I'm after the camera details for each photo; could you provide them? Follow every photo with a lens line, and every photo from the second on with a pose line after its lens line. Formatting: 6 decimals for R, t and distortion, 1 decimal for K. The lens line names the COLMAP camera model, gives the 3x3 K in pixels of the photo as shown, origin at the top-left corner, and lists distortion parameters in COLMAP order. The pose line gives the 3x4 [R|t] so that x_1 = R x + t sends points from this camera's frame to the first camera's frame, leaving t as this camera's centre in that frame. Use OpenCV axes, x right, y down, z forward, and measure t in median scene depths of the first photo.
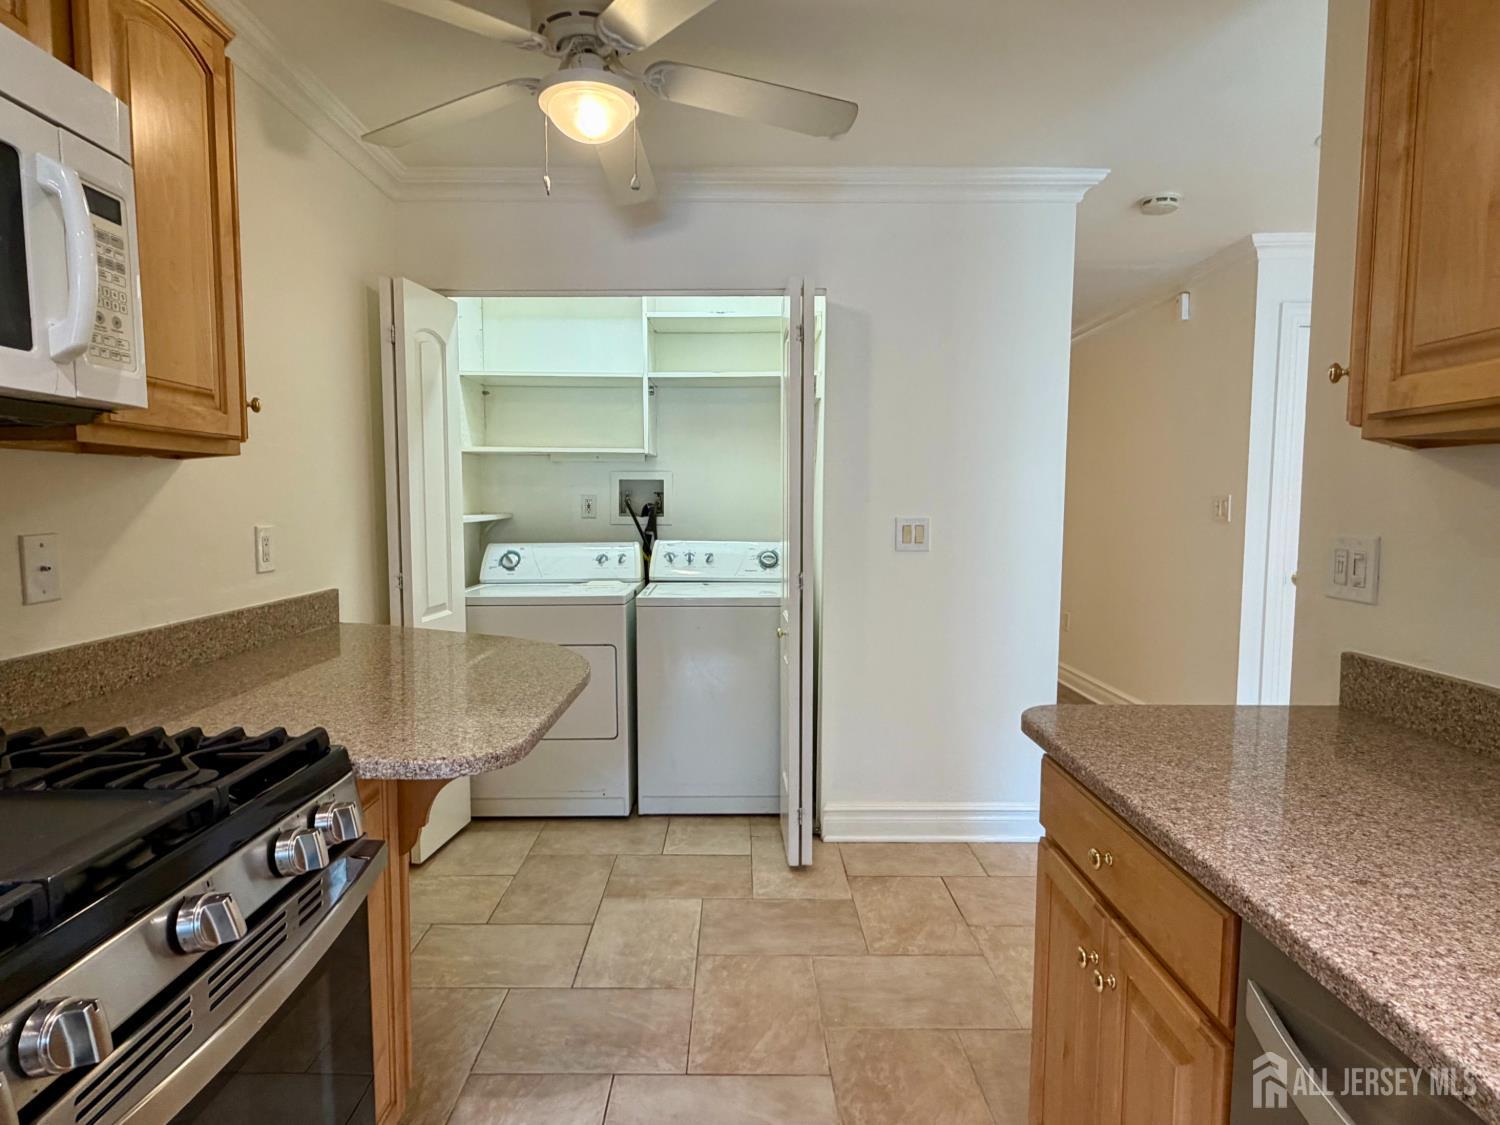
lens RADIAL K [[817.9, 0, 750.0], [0, 817.9, 562.5], [0, 0, 1]] dist [0.003365, 0.000439]
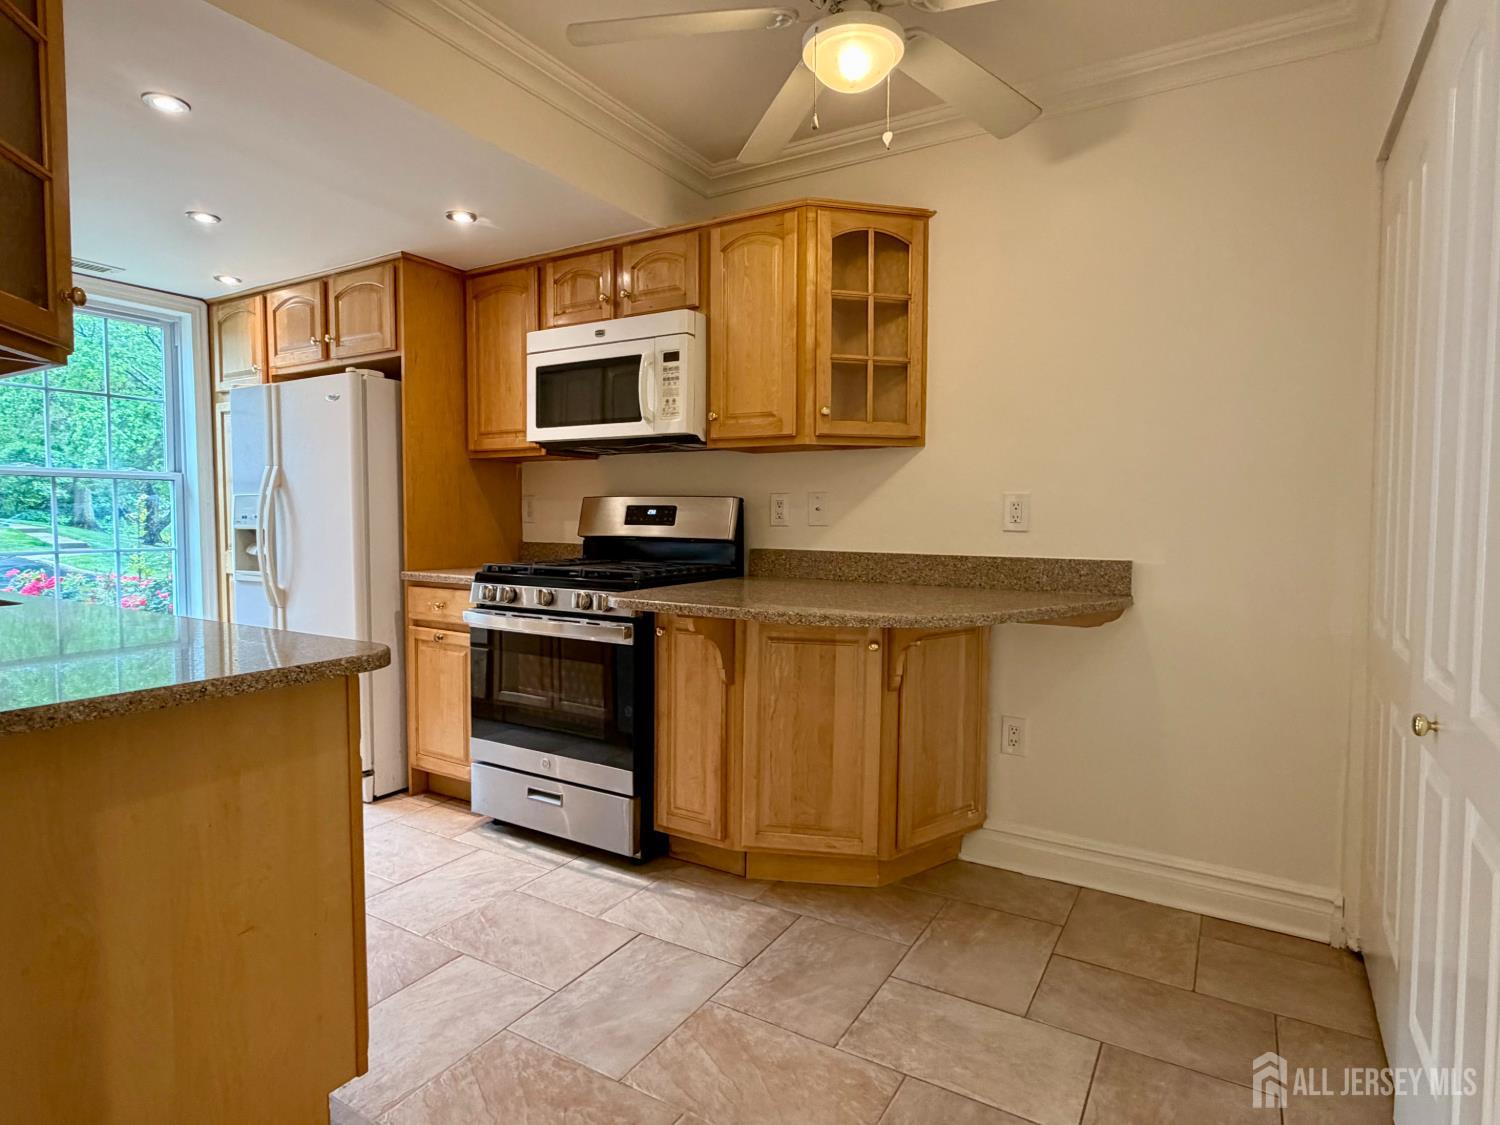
lens RADIAL K [[827.0, 0, 735.6], [0, 827.0, 556.5], [0, 0, 1]] dist [-0.010254, -0.000631]
pose [[-0.531219, 0.036115, -0.846464, 0.798580], [-0.075649, 0.993078, 0.089846, -0.036456], [0.843850, 0.111763, -0.524810, 1.566772]]
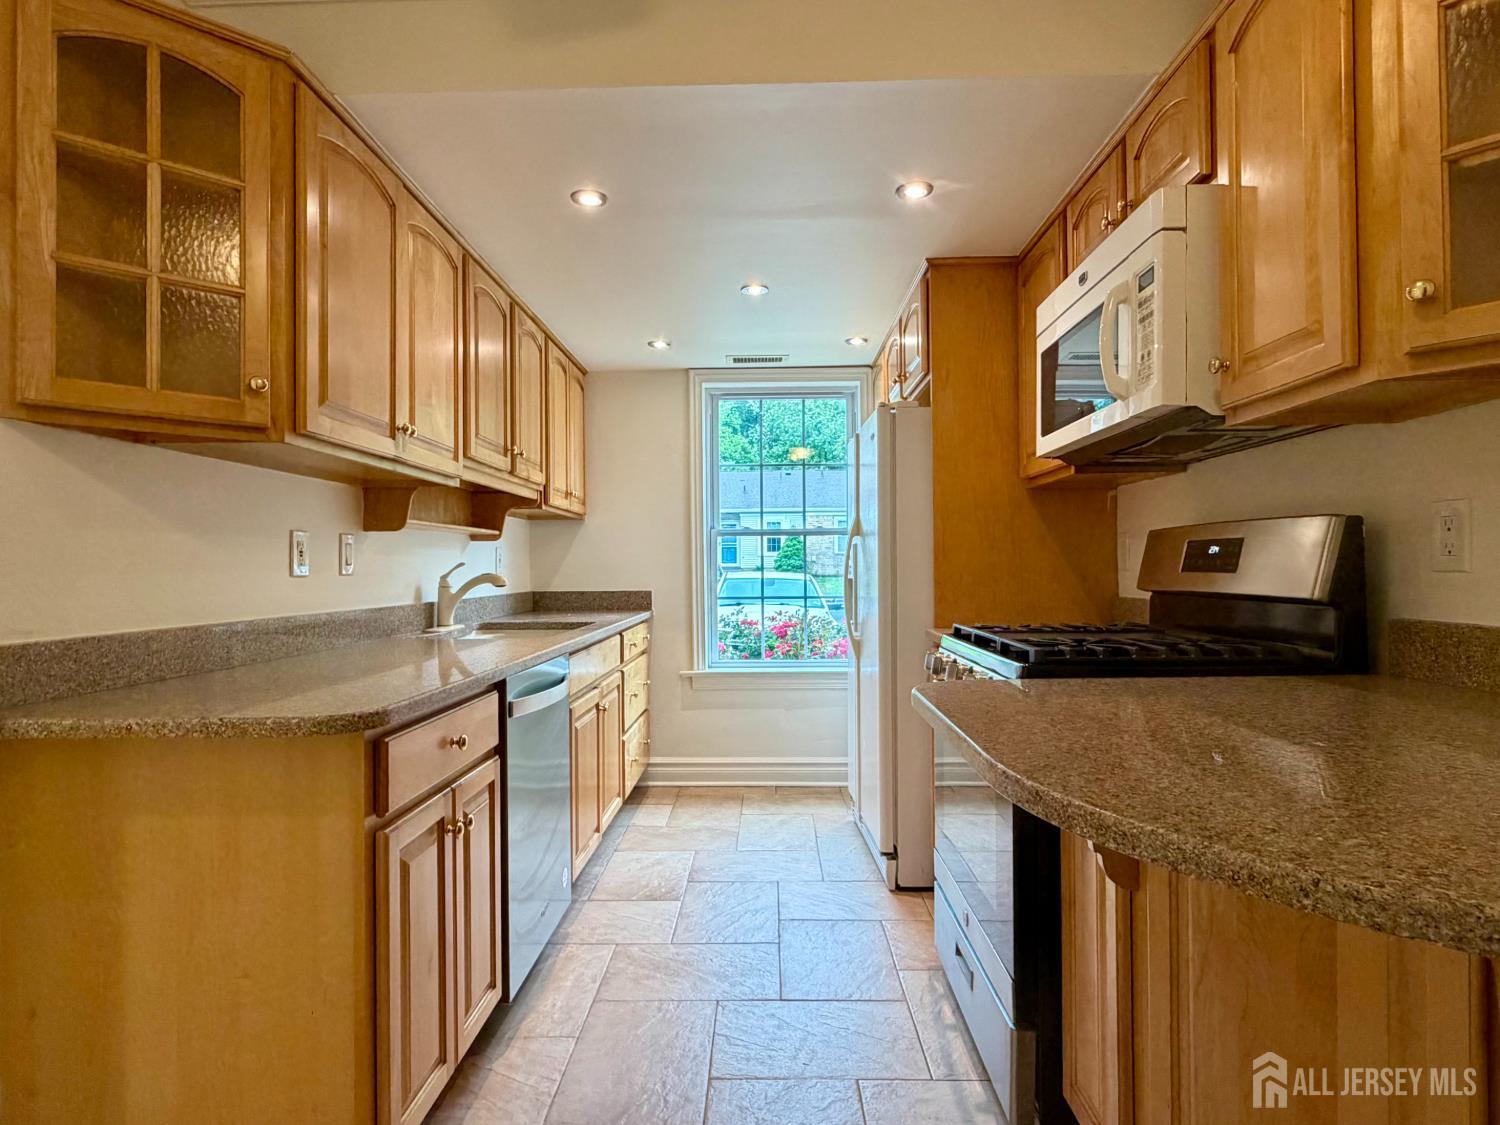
lens RADIAL K [[817.9, 0, 750.0], [0, 817.9, 562.5], [0, 0, 1]] dist [0.003365, 0.000439]
pose [[-0.999354, 0.007106, 0.035228, -0.073673], [0.009634, 0.997347, 0.072147, -0.022686], [-0.034621, 0.072440, -0.996772, 1.533942]]
